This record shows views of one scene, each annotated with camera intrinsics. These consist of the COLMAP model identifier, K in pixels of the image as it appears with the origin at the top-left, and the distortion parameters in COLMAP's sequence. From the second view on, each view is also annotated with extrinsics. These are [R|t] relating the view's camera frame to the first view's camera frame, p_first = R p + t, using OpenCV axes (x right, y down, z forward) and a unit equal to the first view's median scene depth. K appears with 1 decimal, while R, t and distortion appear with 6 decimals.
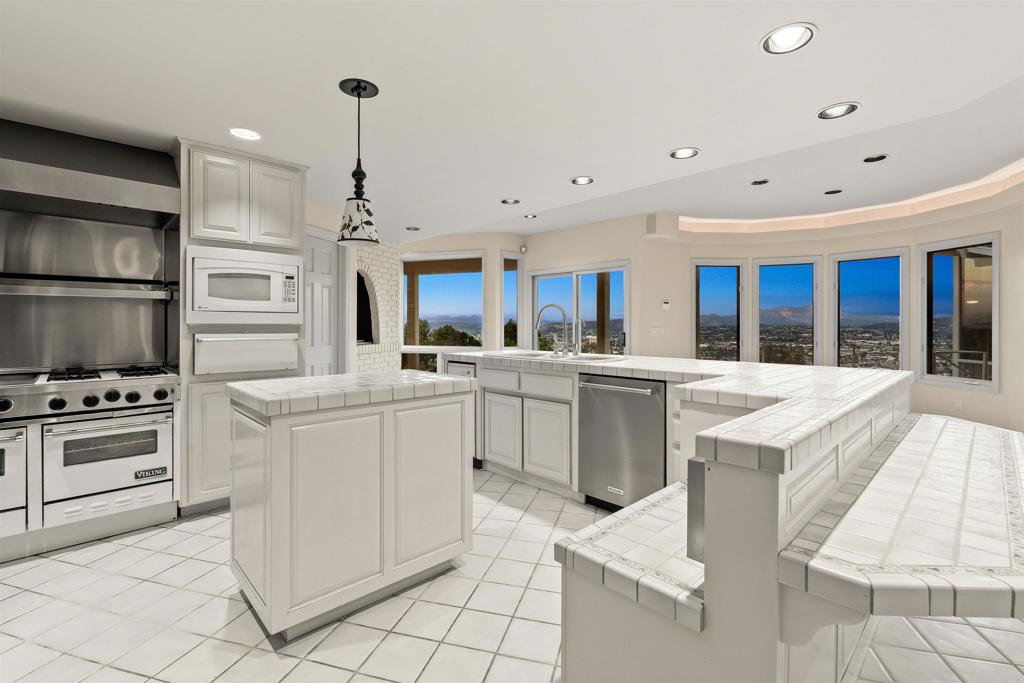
lens RADIAL K [[457.0, 0, 514.3], [0, 457.0, 324.5], [0, 0, 1]] dist [-0.001572, 0.000214]
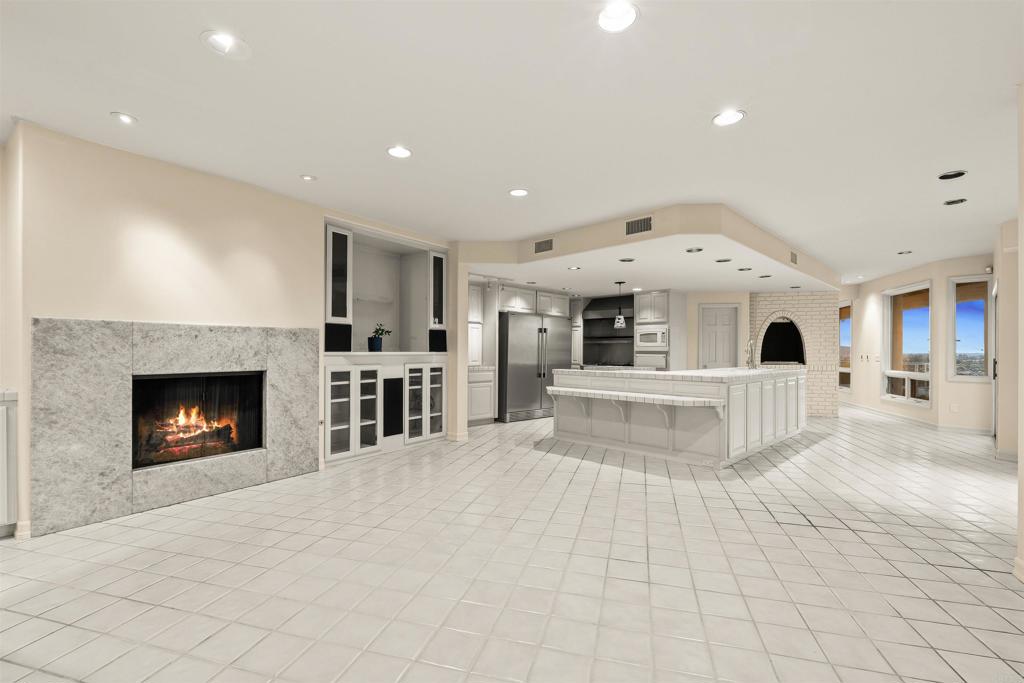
lens RADIAL K [[451.1, 0, 515.7], [0, 451.1, 347.1], [0, 0, 1]] dist [0.000523, 0.000080]
pose [[0.013765, -0.006167, -0.999886, 2.317461], [-0.002218, 0.999978, -0.006198, -0.005742], [0.999903, 0.002303, 0.013751, 0.129753]]
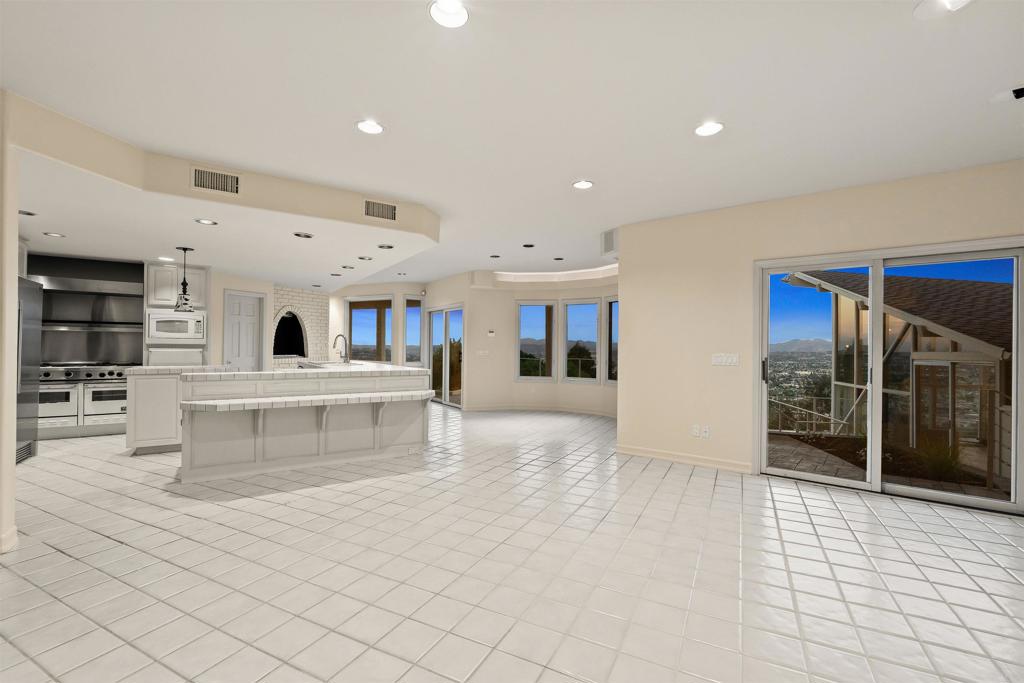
lens RADIAL K [[449.5, 0, 506.5], [0, 449.5, 343.8], [0, 0, 1]] dist [0.000606, 0.000160]
pose [[0.980097, 0.010210, -0.198257, 1.405320], [-0.011387, 0.999924, -0.004798, -0.009634], [0.198193, 0.006960, 0.980138, -0.781672]]
